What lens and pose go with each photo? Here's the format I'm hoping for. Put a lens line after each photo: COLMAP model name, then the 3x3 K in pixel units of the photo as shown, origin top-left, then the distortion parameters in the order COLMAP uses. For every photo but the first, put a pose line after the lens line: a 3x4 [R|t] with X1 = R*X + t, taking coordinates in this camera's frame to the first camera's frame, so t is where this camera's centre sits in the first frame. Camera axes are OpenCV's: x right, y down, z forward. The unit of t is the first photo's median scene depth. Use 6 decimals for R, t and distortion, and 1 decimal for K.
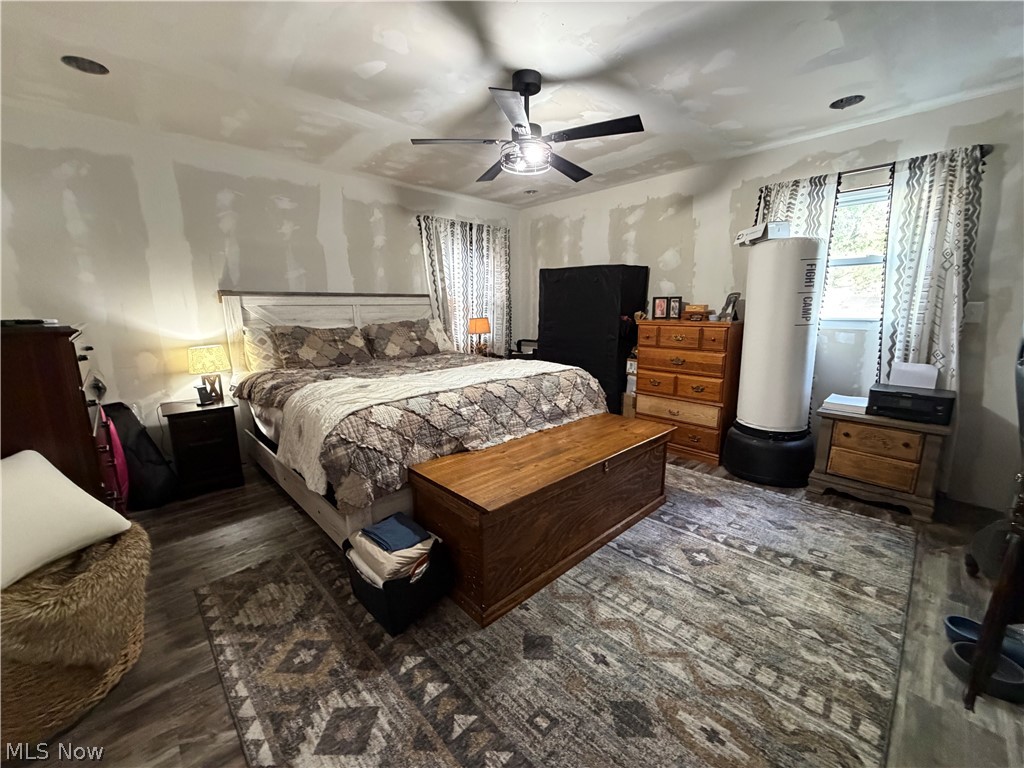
lens RADIAL K [[408.6, 0, 508.2], [0, 408.6, 384.2], [0, 0, 1]] dist [-0.000241, 0.000323]
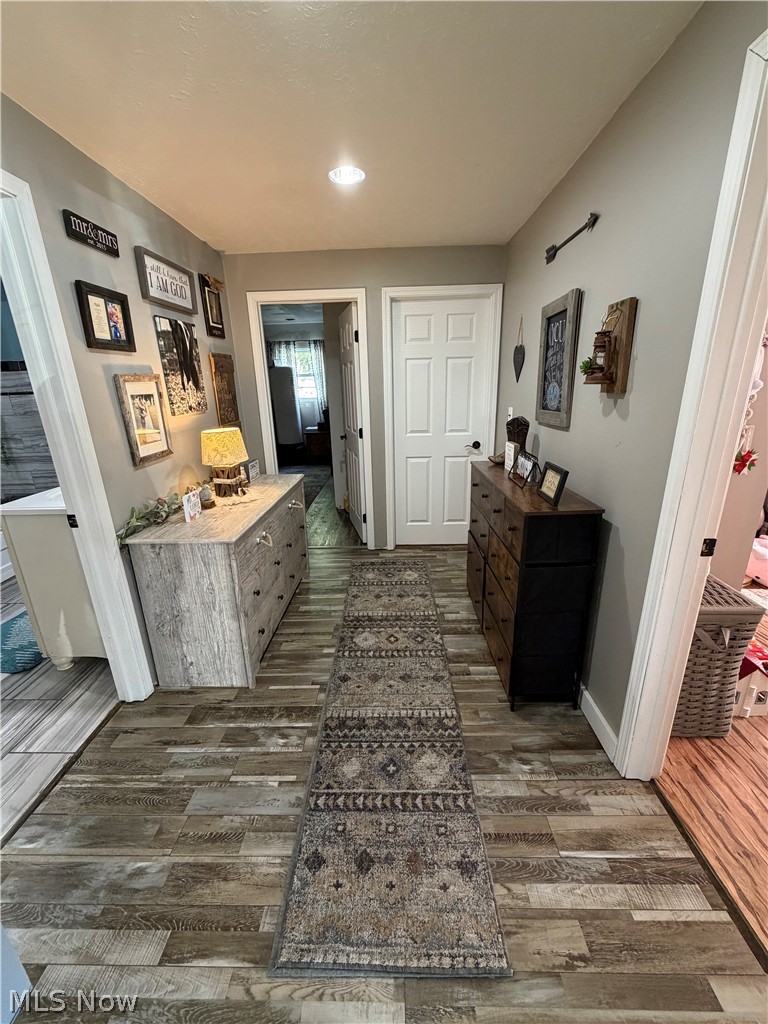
lens RADIAL K [[408.6, 0, 385.9], [0, 408.6, 516.4], [0, 0, 1]] dist [-0.000241, 0.000323]
pose [[0.697938, -0.227977, 0.678903, -0.896401], [0.164503, 0.973665, 0.157843, 0.290883], [-0.697009, 0.001517, 0.717060, -1.423858]]
